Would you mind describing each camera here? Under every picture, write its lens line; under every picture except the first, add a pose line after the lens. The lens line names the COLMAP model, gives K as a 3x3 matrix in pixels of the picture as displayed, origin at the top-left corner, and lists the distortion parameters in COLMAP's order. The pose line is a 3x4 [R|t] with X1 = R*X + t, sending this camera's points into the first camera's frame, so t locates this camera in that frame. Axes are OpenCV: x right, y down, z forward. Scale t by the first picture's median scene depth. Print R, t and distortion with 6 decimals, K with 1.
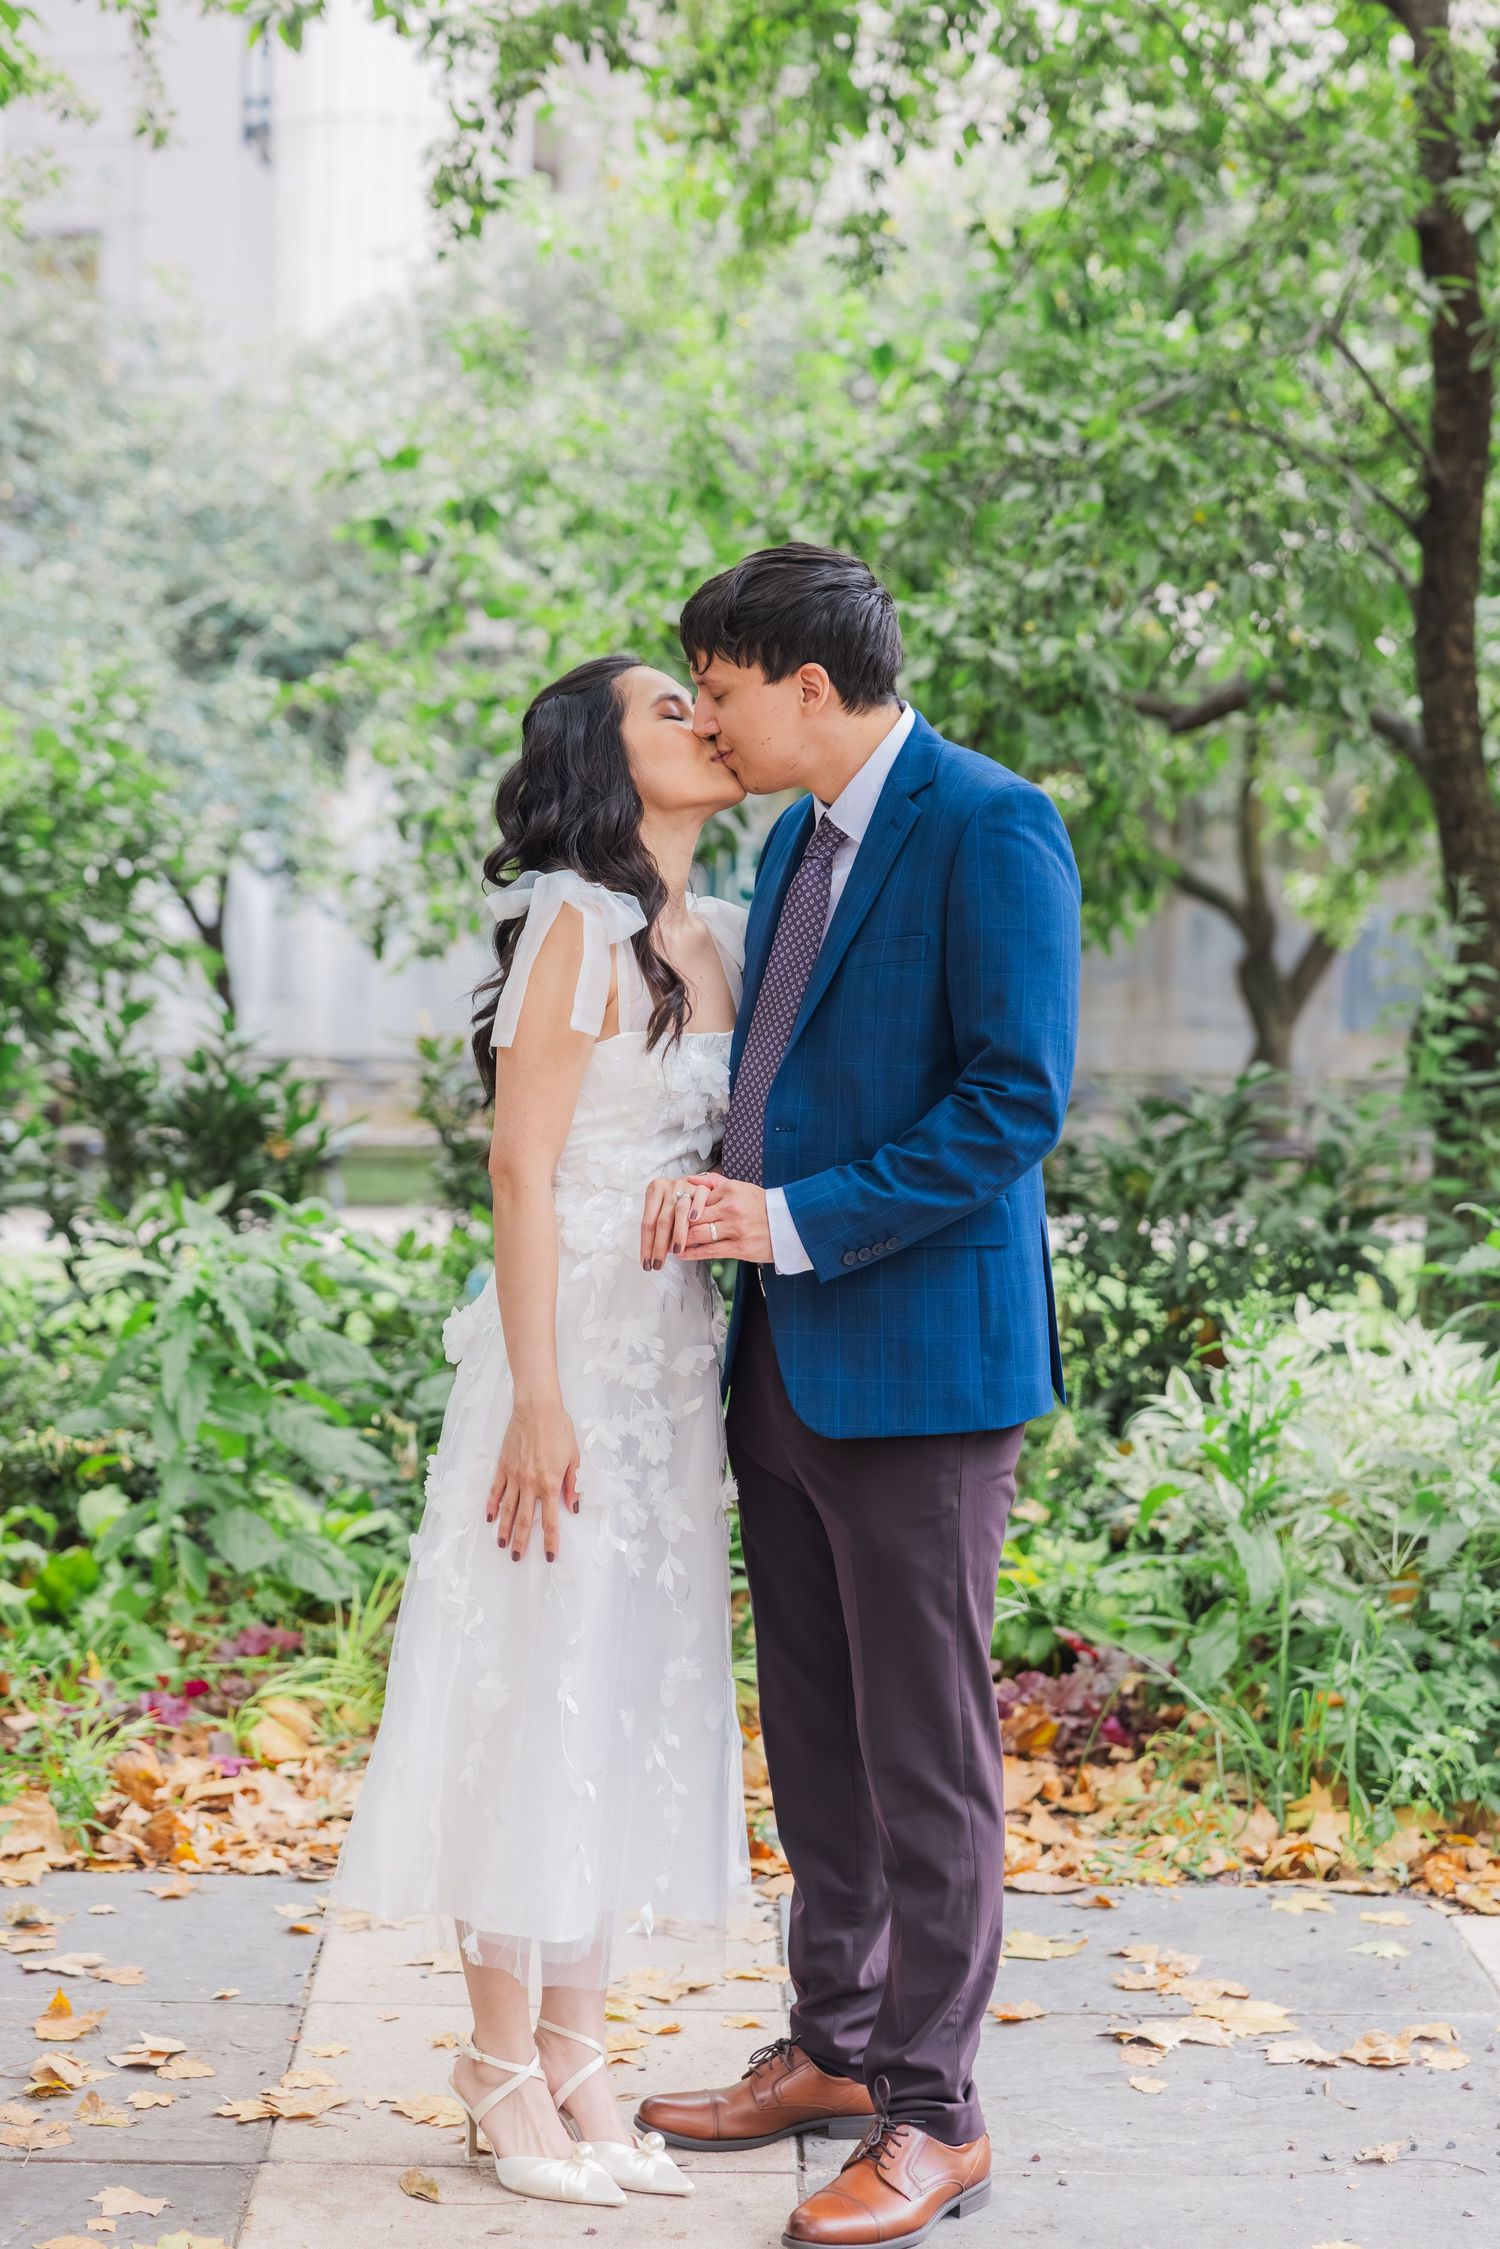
lens RADIAL K [[4402.5, 0, 750.0], [0, 4402.5, 1124.5], [0, 0, 1]] dist [0.152782, -0.344771]
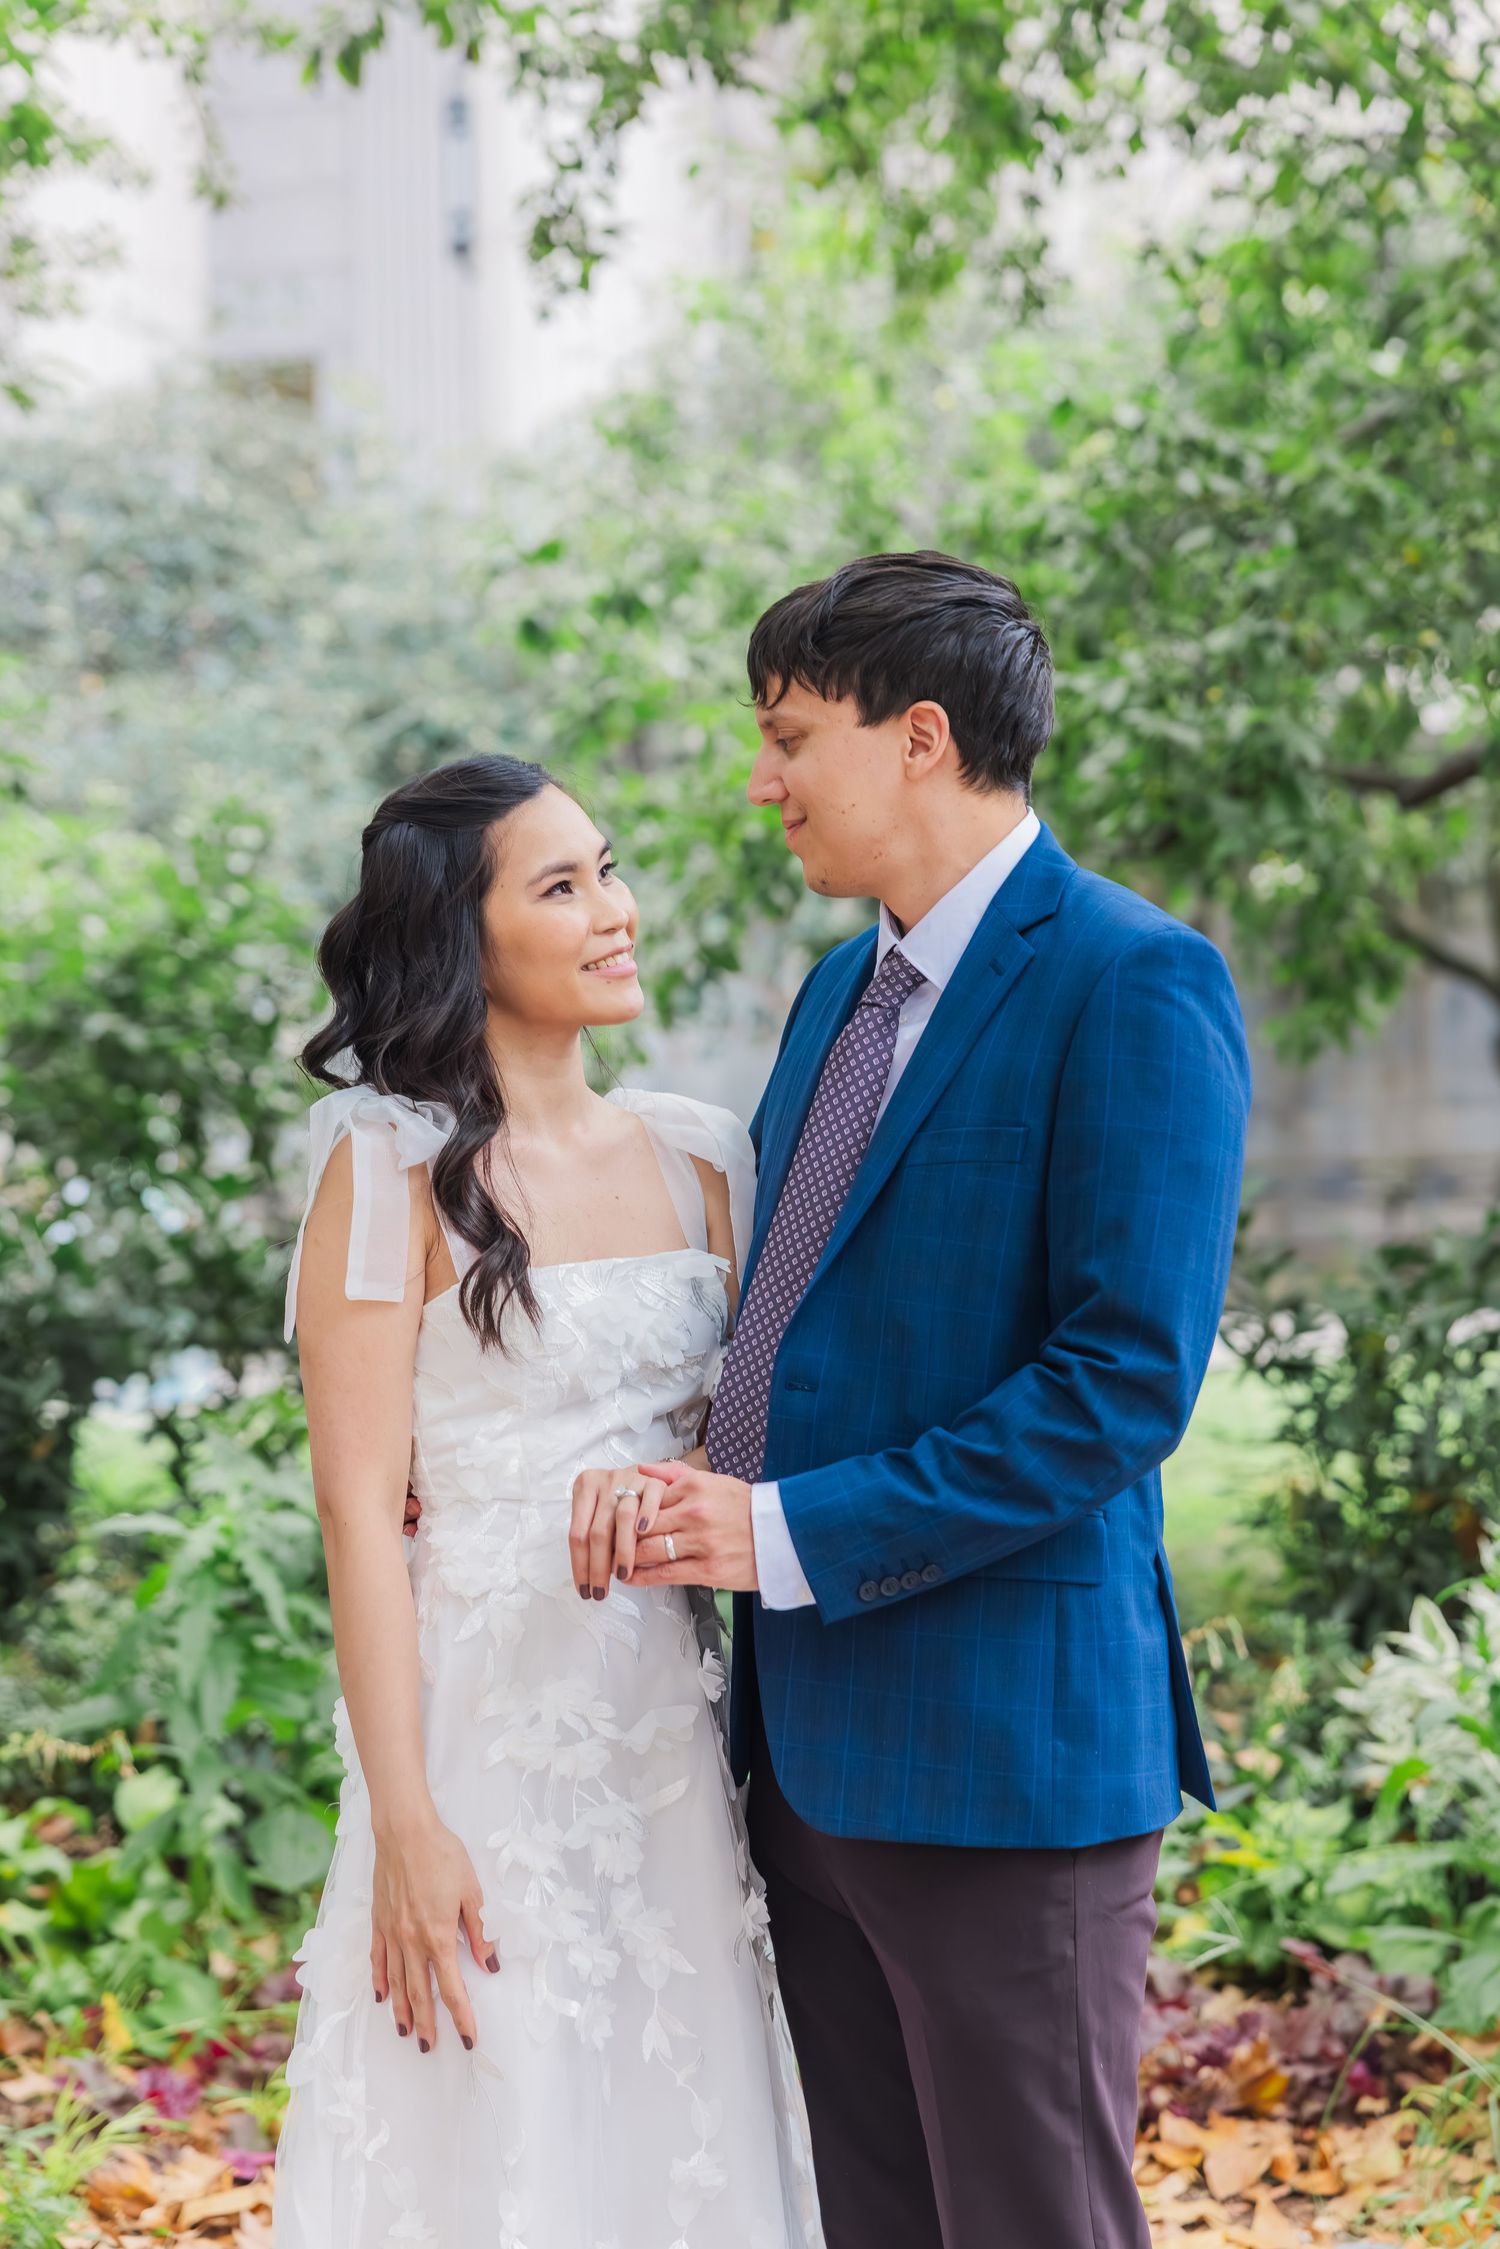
lens RADIAL K [[4402.5, 0, 750.0], [0, 4402.5, 1124.5], [0, 0, 1]] dist [0.152782, -0.344771]
pose [[0.997147, -0.045556, -0.060191, 0.021075], [0.044235, 0.998754, -0.023088, -0.014139], [0.061167, 0.020359, 0.997920, 0.144174]]
